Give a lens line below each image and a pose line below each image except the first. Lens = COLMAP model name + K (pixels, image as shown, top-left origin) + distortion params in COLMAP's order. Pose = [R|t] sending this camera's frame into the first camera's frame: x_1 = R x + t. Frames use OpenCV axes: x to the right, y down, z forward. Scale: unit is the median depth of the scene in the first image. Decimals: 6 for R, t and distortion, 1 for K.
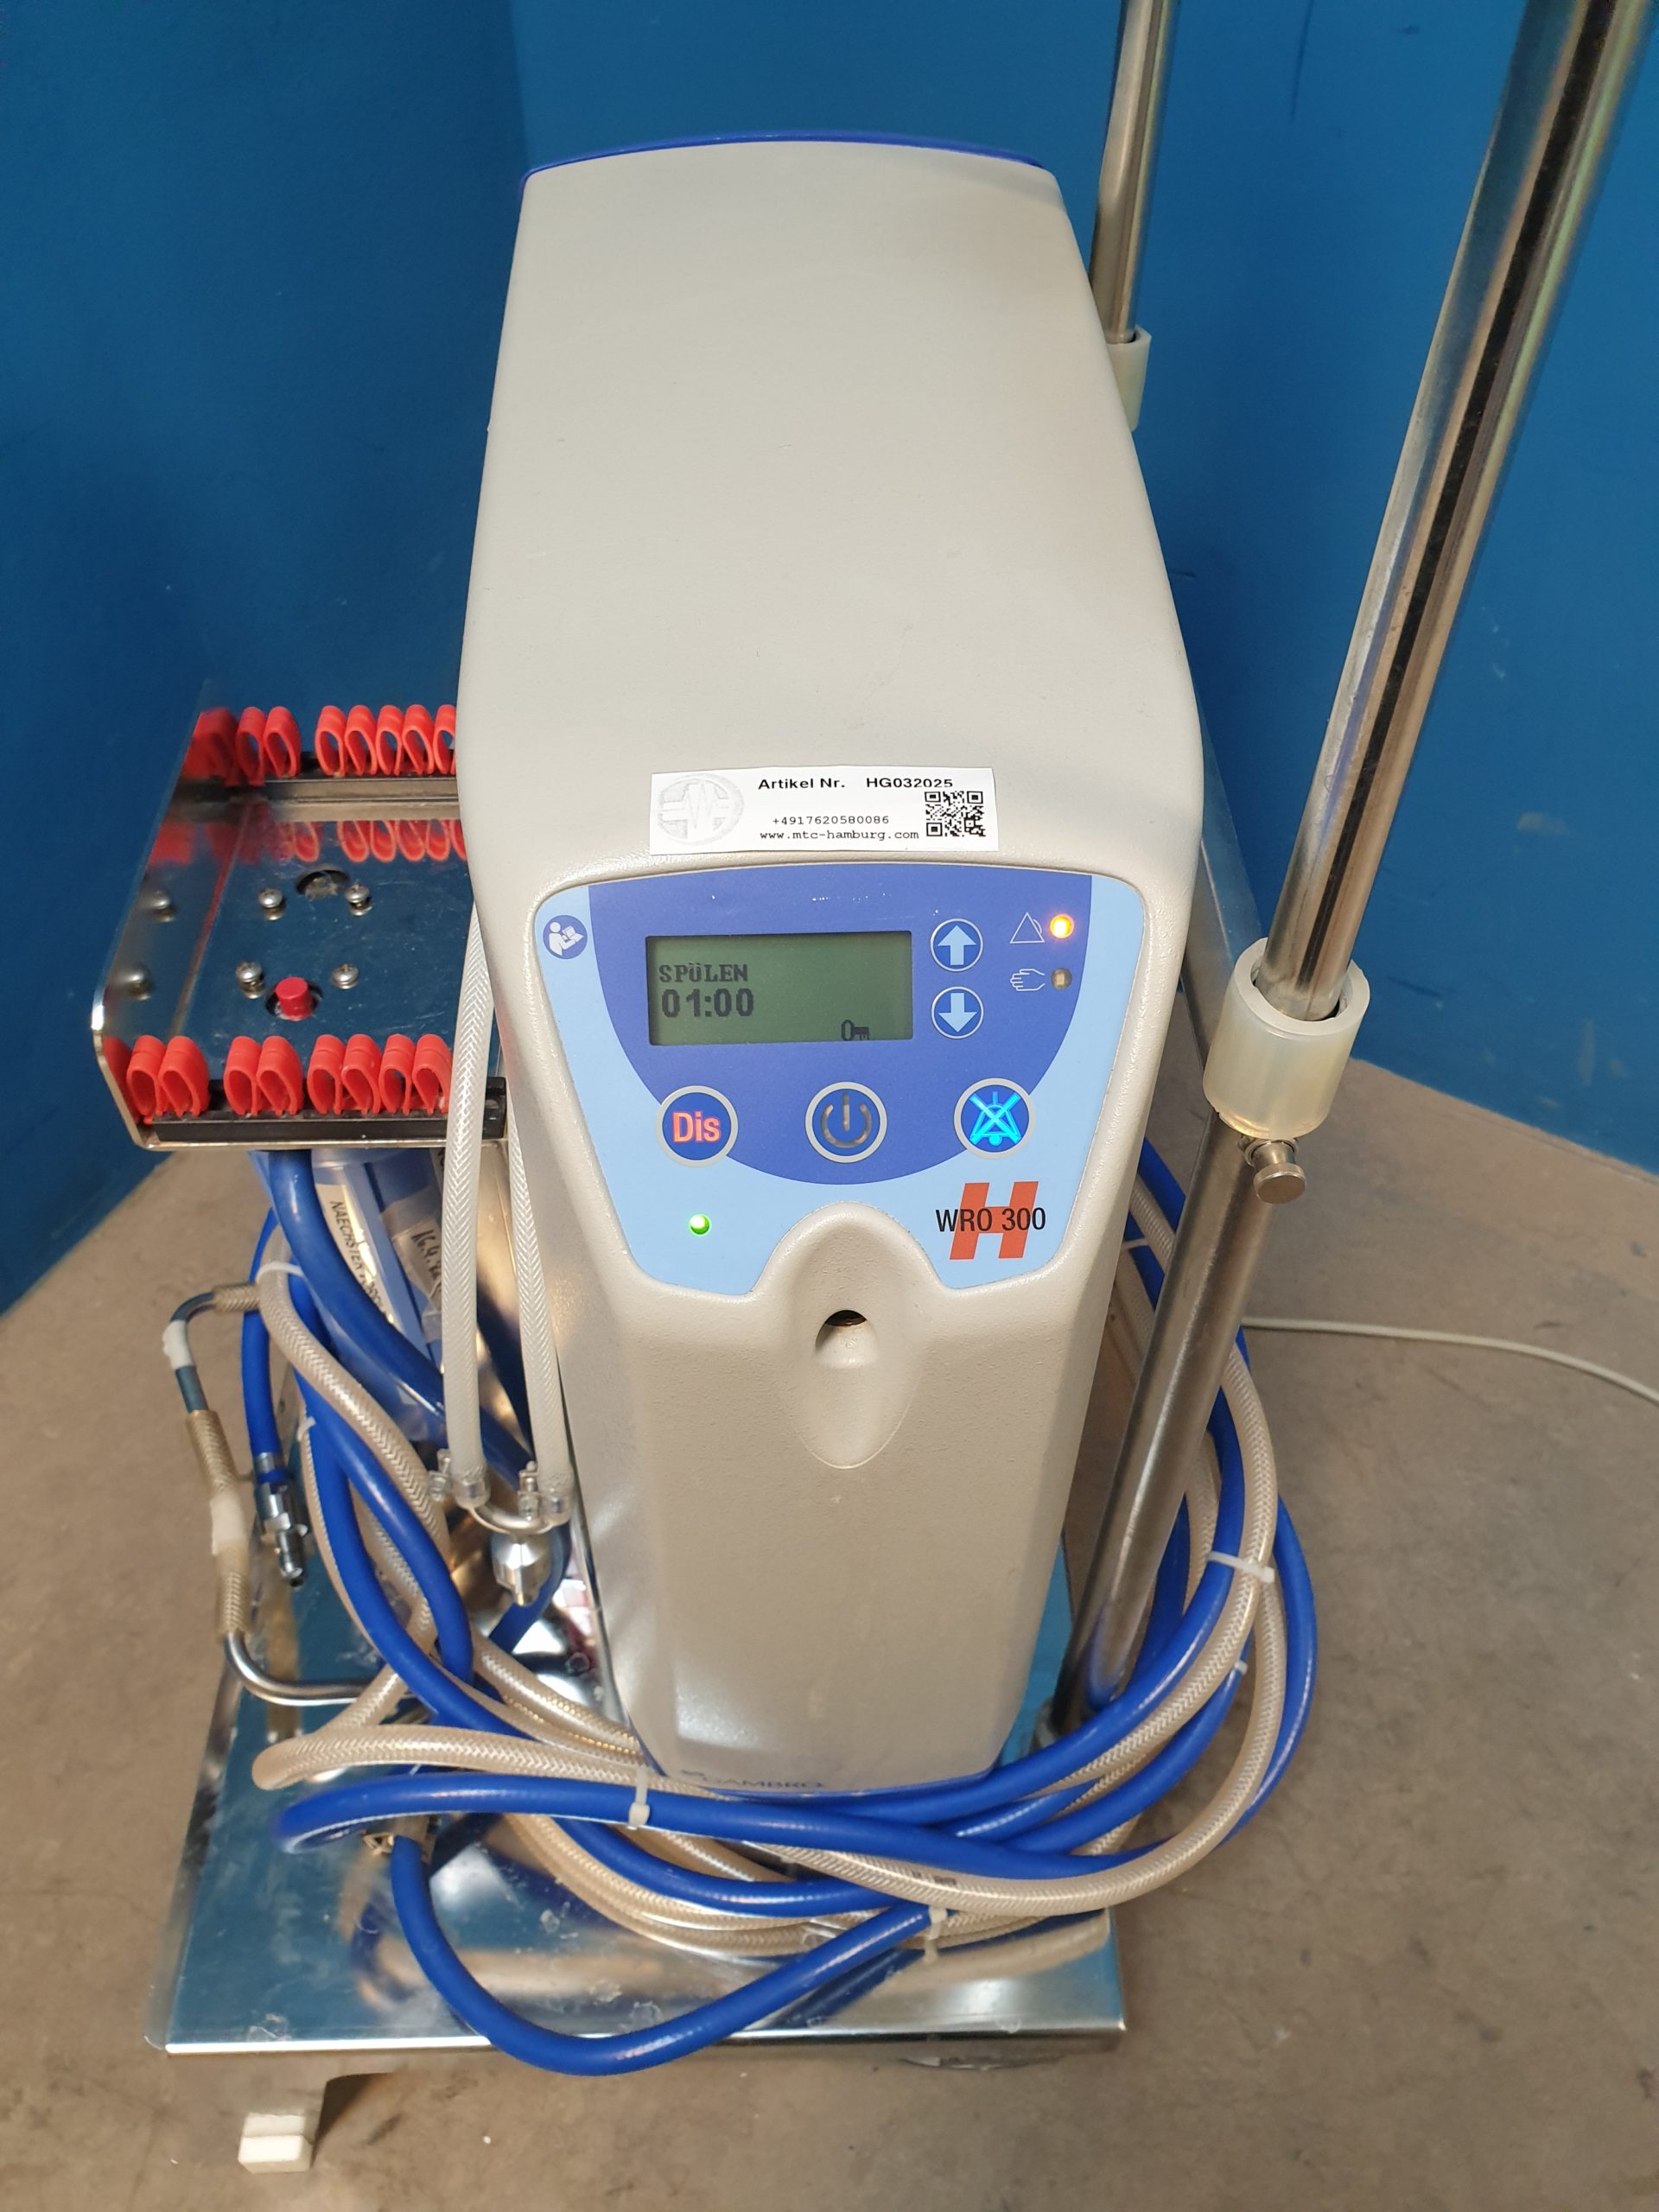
lens RADIAL K [[1759.6, 0, 829.9], [0, 1759.6, 1114.7], [0, 0, 1]] dist [-0.009922, 0.042388]
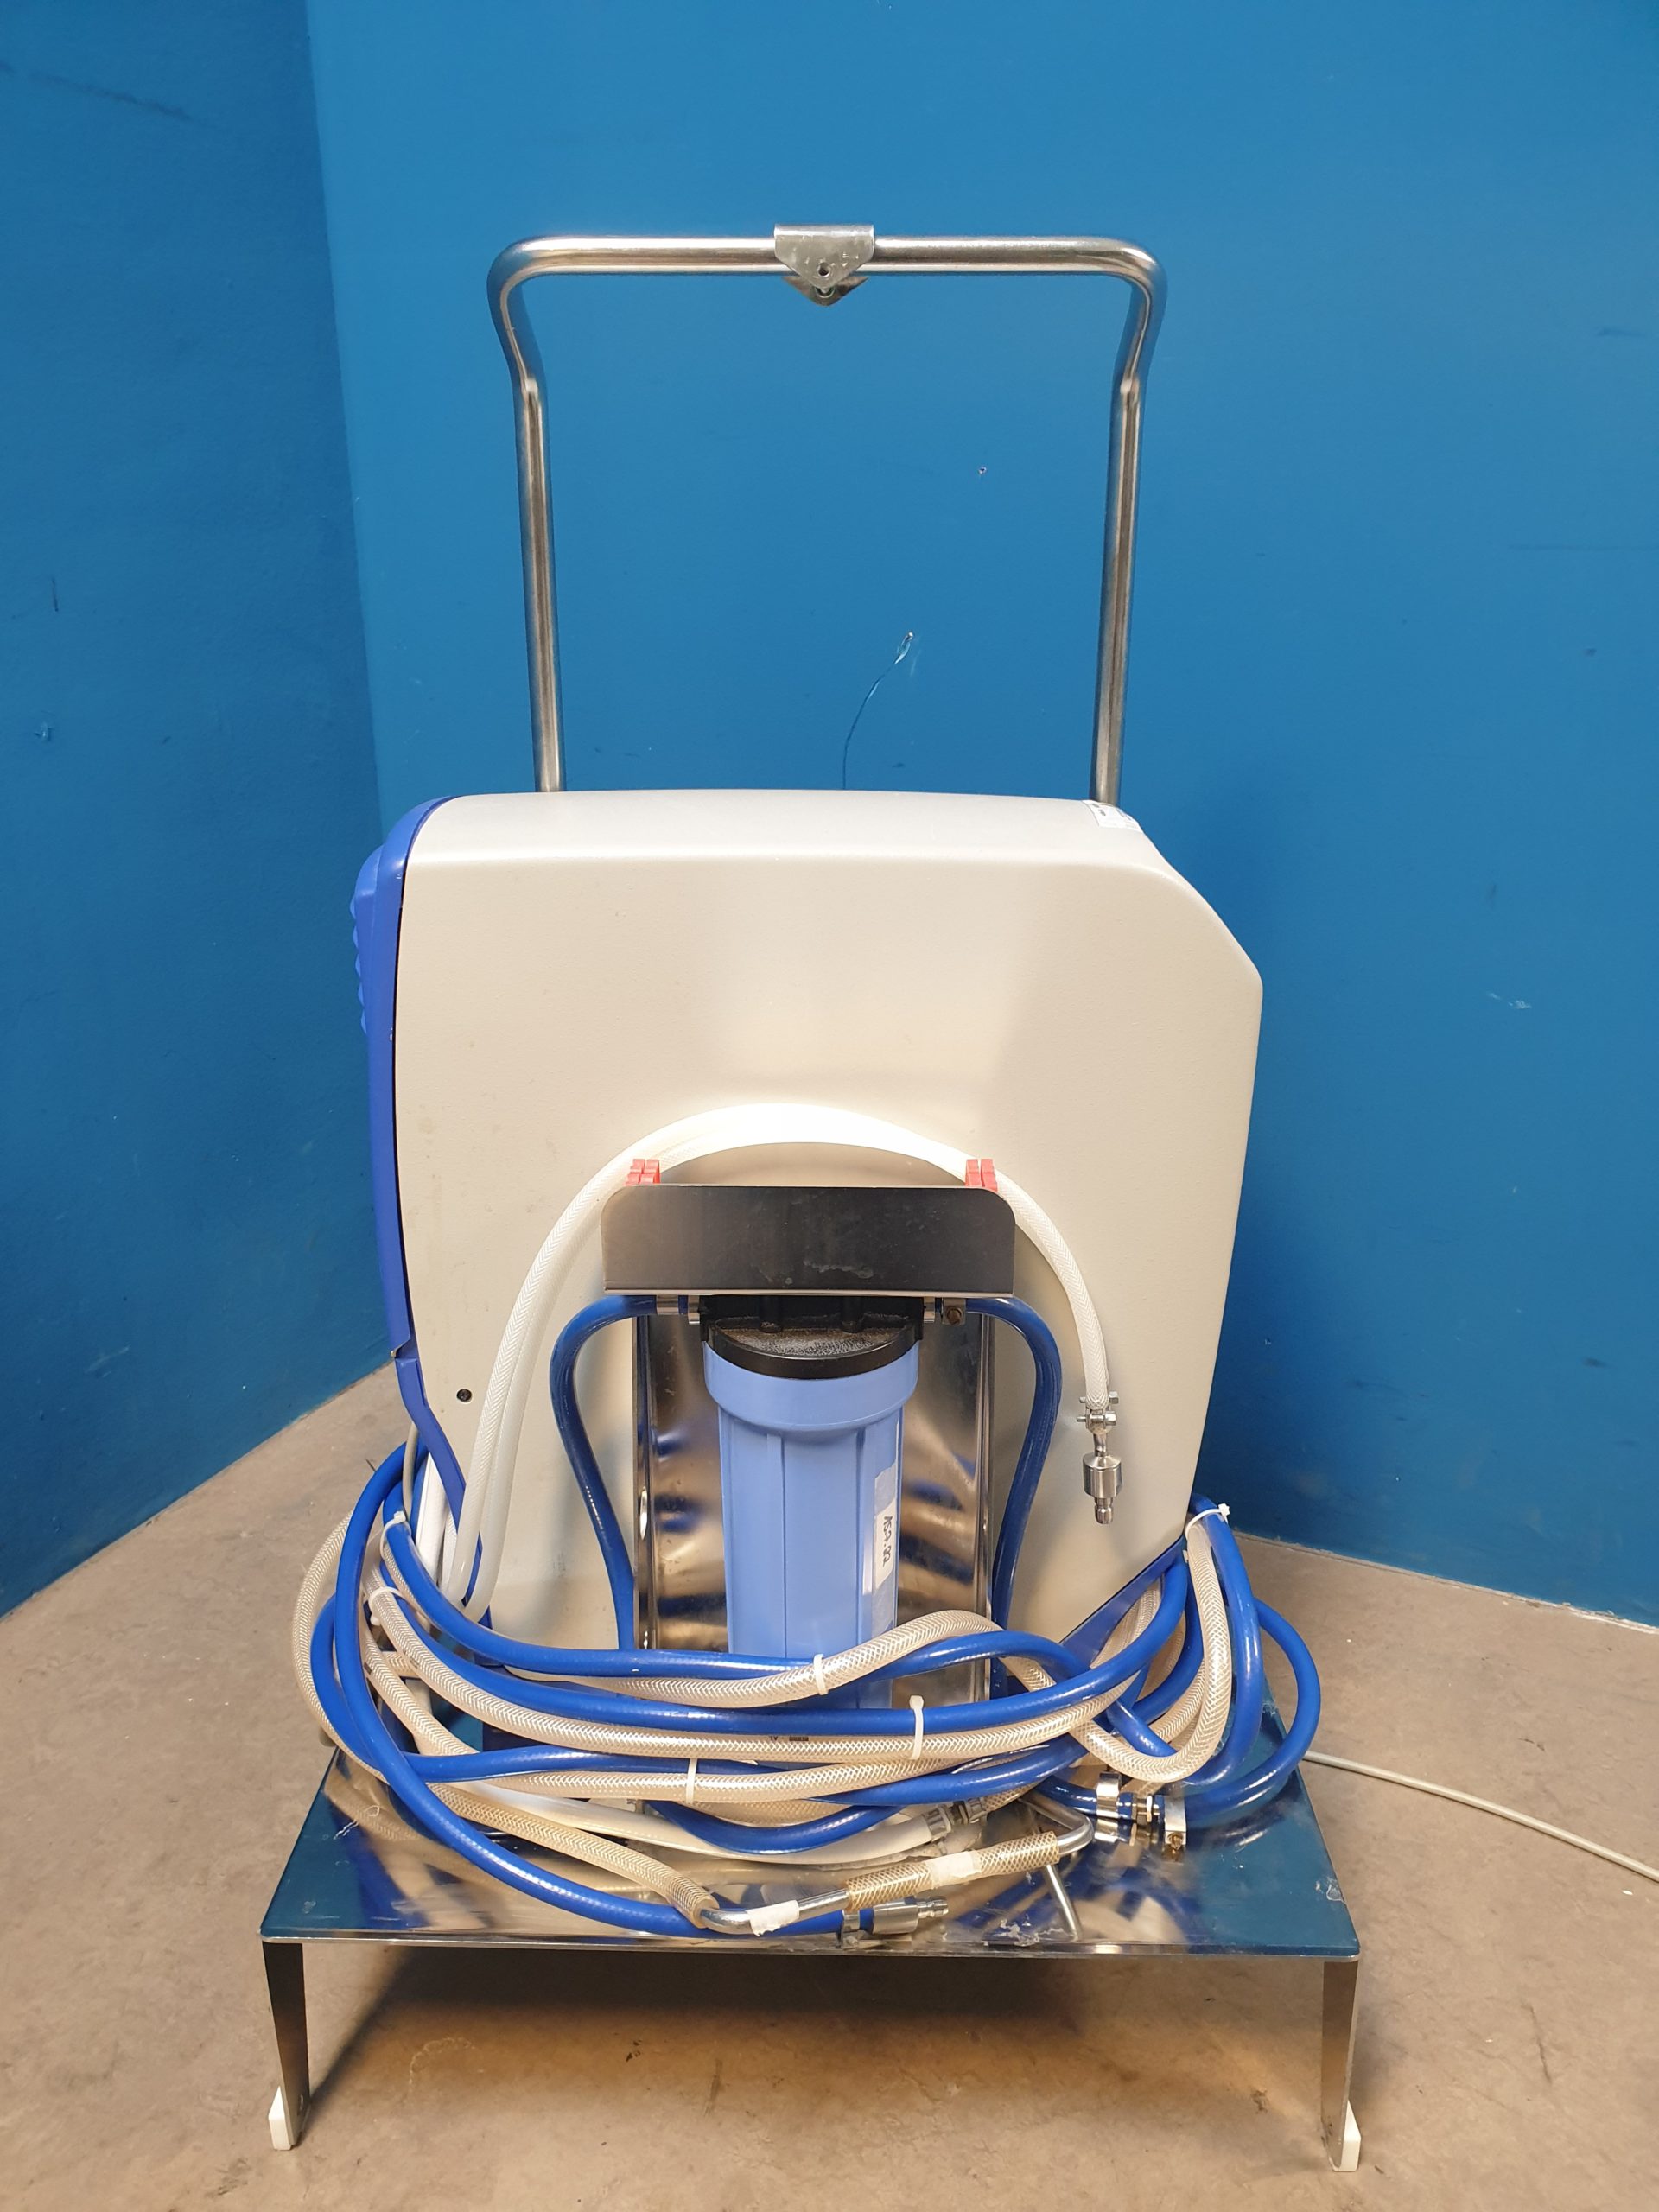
lens RADIAL K [[1759.6, 0, 822.1], [0, 1759.6, 1122.4], [0, 0, 1]] dist [-0.009922, 0.042388]
pose [[0.996105, -0.036568, 0.080230, 0.100054], [0.071360, 0.868805, -0.489986, 0.538224], [-0.051787, 0.493803, 0.868030, -0.333668]]
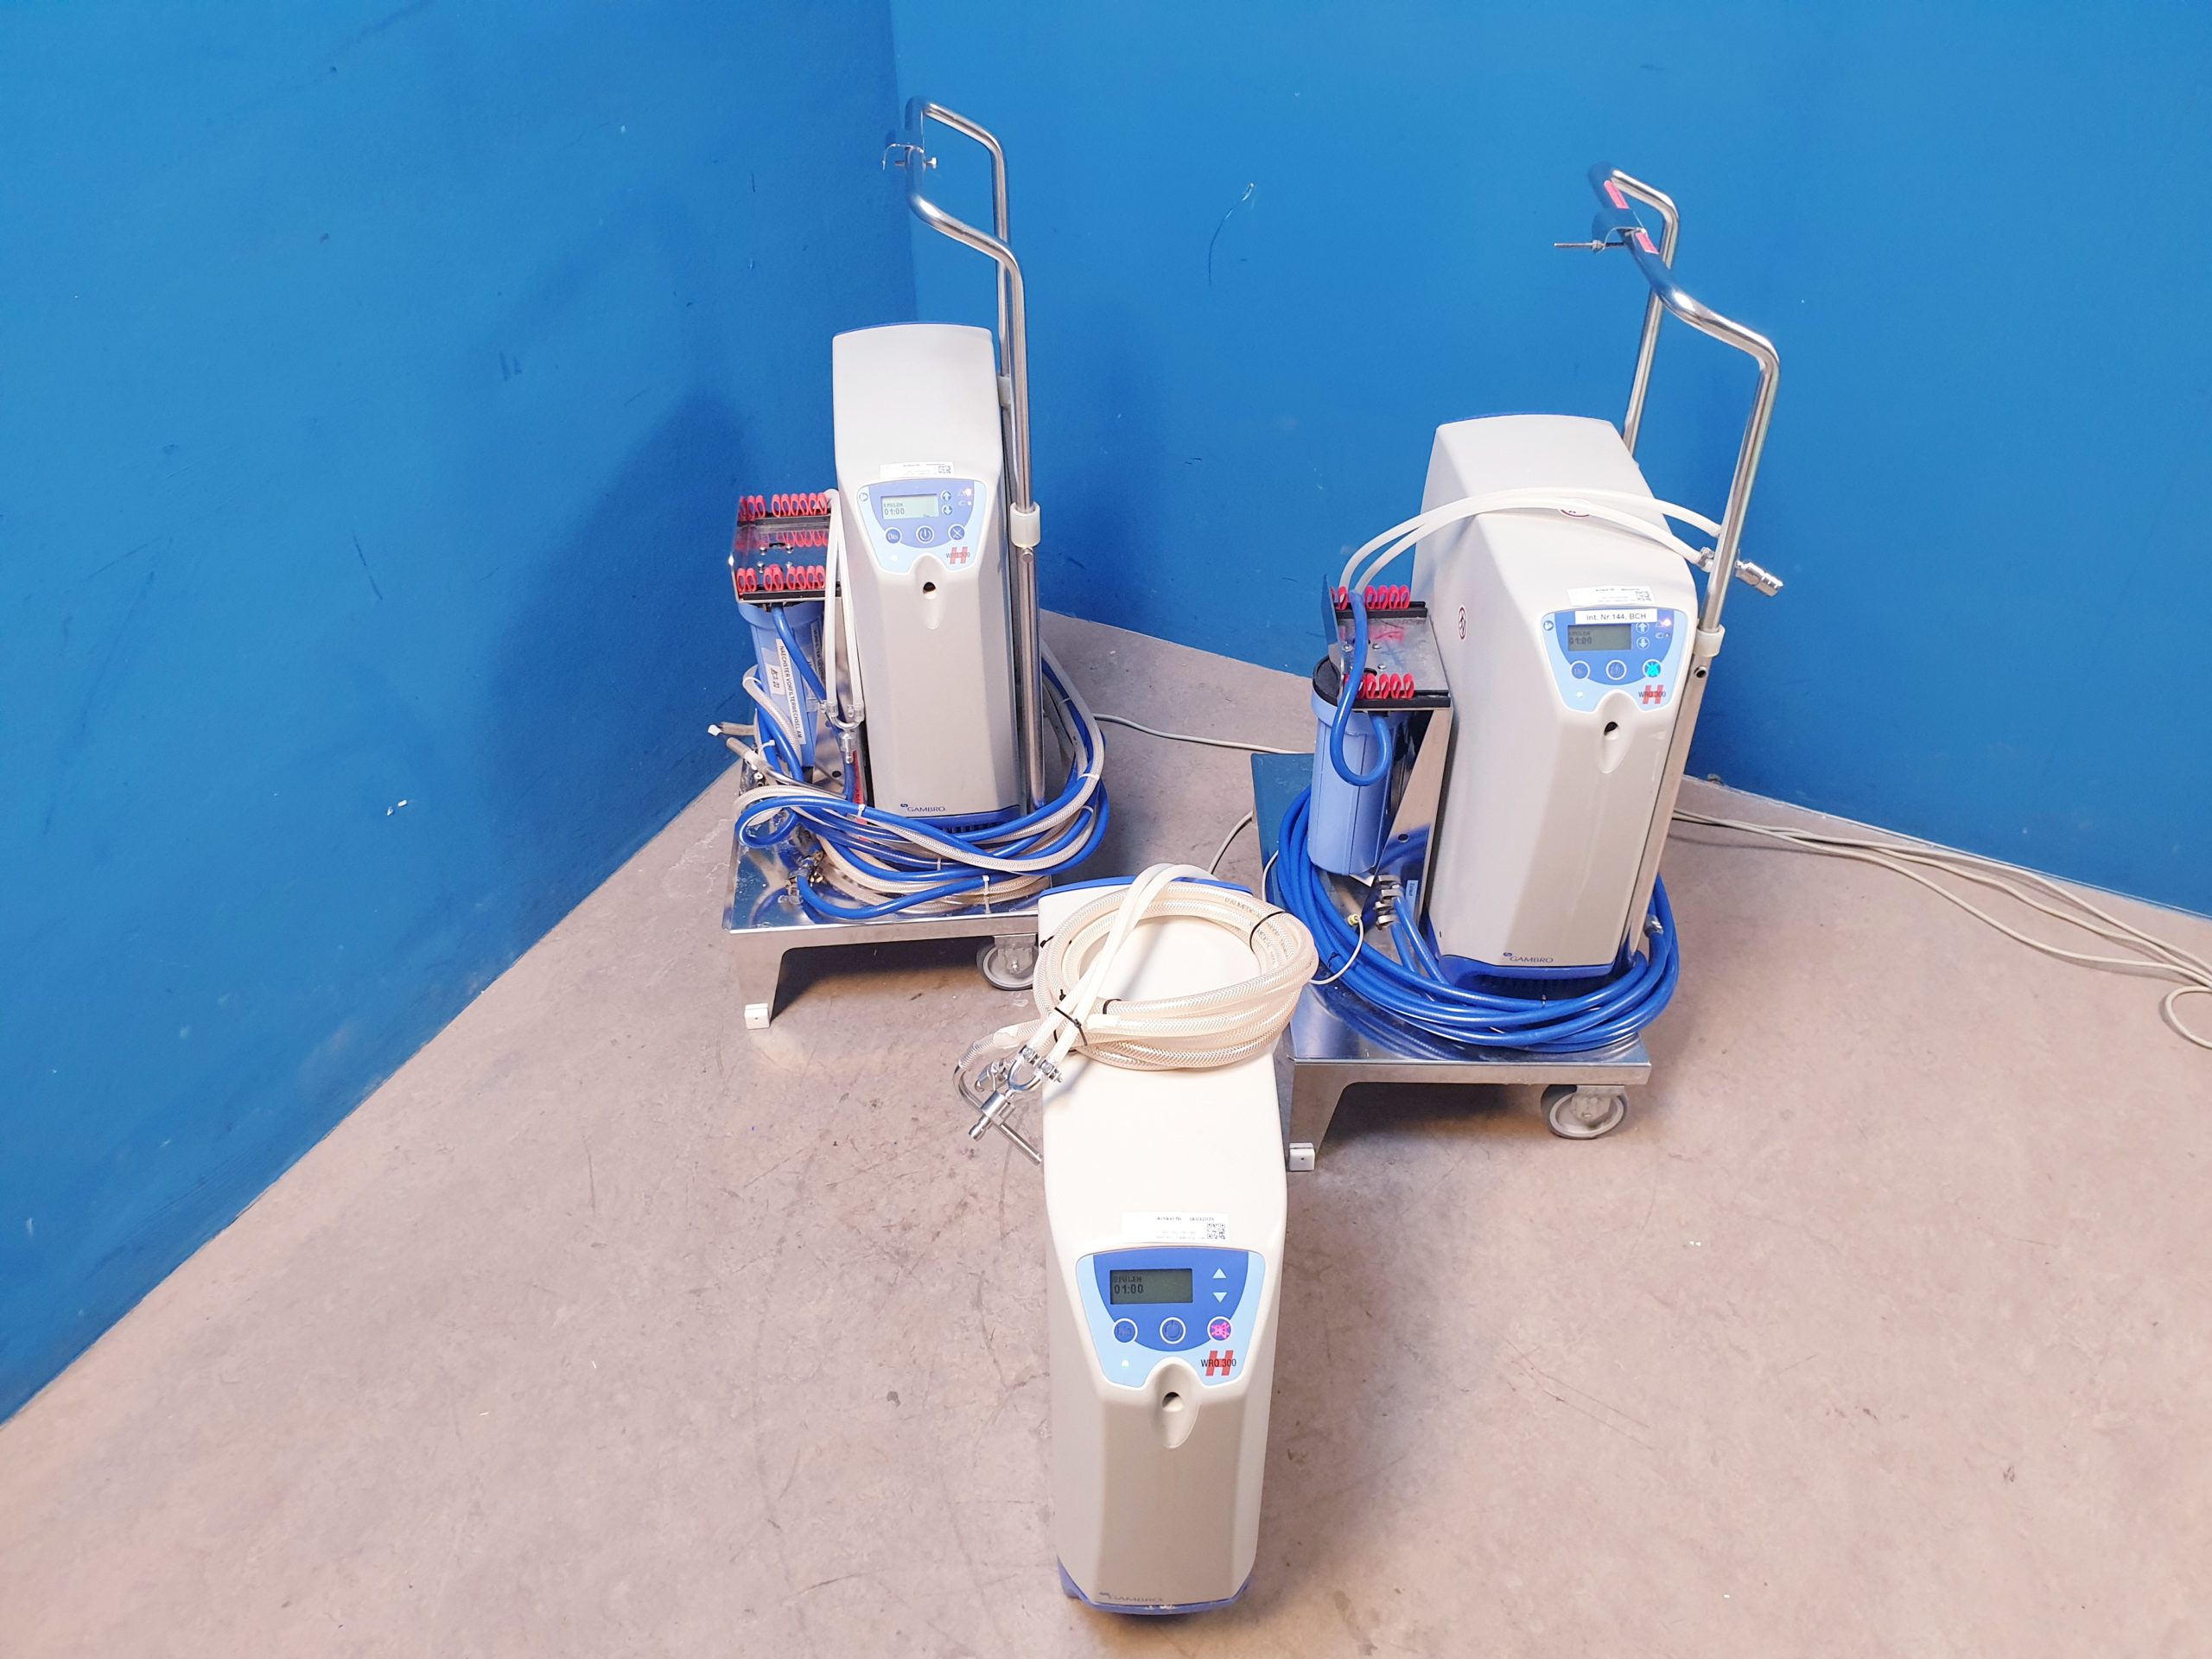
lens RADIAL K [[1759.6, 0, 1089.3], [0, 1759.6, 840.3], [0, 0, 1]] dist [-0.009922, 0.042388]
pose [[0.997417, -0.060621, 0.038517, 0.103069], [0.065985, 0.985218, -0.158087, 0.747595], [-0.028364, 0.160221, 0.986674, -1.670689]]
